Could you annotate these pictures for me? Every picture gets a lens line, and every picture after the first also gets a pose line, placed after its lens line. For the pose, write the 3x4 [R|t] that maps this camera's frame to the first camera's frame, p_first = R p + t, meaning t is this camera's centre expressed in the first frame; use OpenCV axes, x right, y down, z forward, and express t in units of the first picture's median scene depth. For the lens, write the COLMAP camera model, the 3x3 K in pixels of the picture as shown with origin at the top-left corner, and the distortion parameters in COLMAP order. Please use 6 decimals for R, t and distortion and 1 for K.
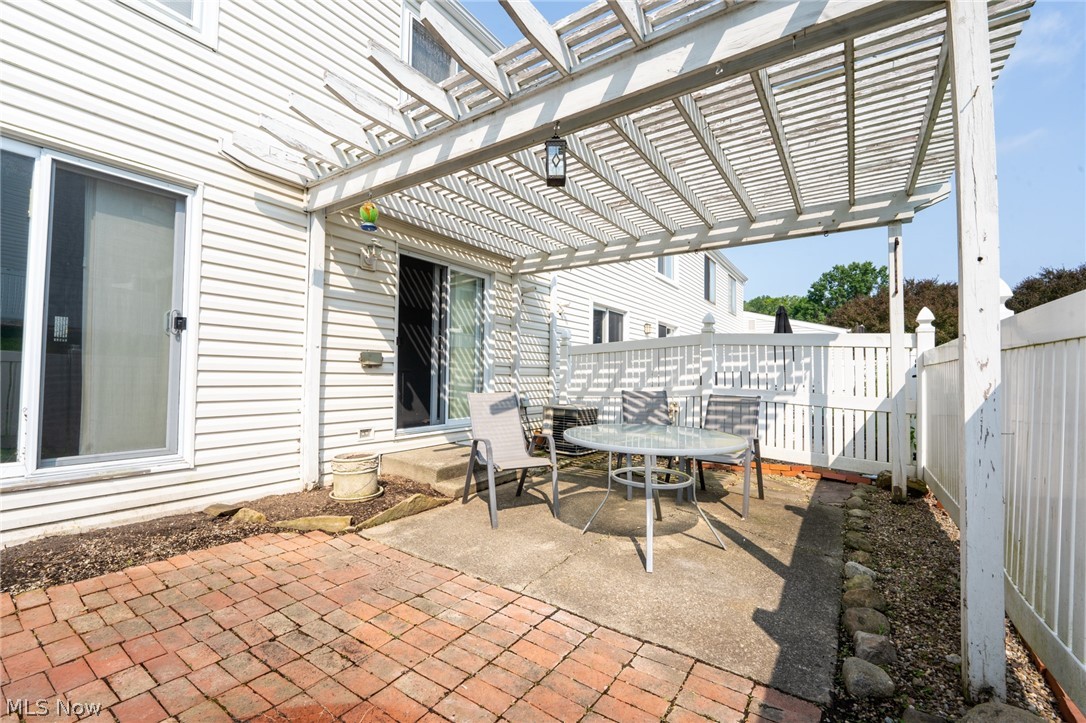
lens RADIAL K [[447.6, 0, 543.0], [0, 447.6, 361.5], [0, 0, 1]] dist [-0.001016, -0.003688]
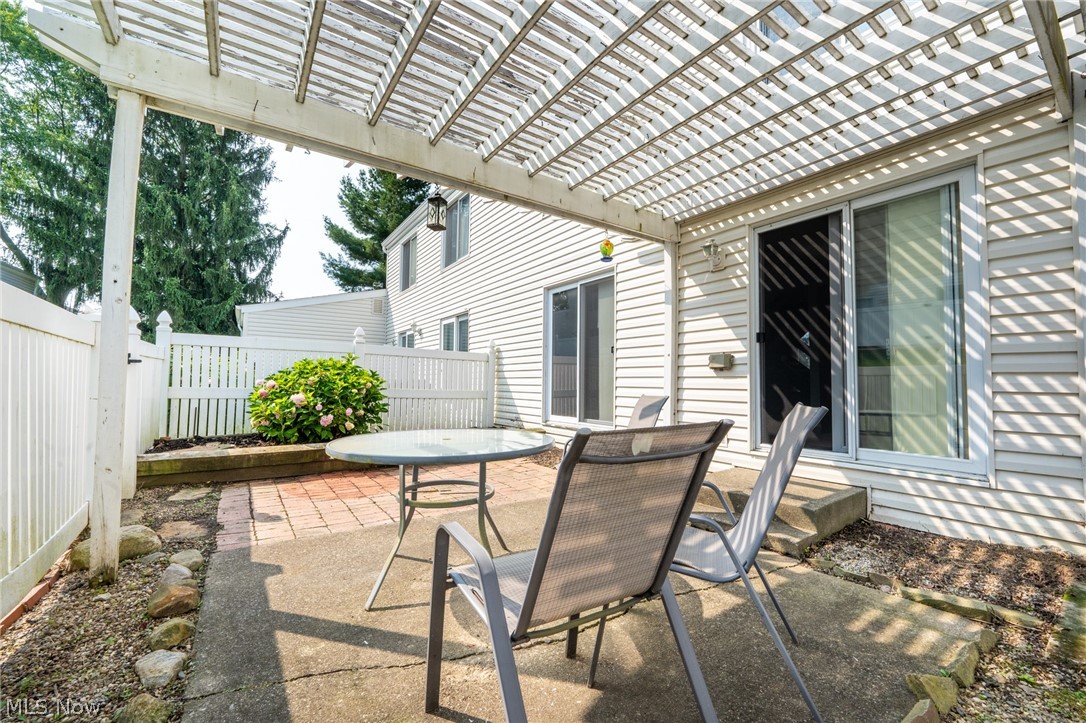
lens RADIAL K [[442.4, 0, 537.5], [0, 442.4, 359.9], [0, 0, 1]] dist [-0.000836, -0.000206]
pose [[-0.362842, -0.062507, -0.929752, 0.692762], [0.018409, 0.997072, -0.074217, 0.058003], [0.931669, -0.044045, -0.360629, 1.067652]]
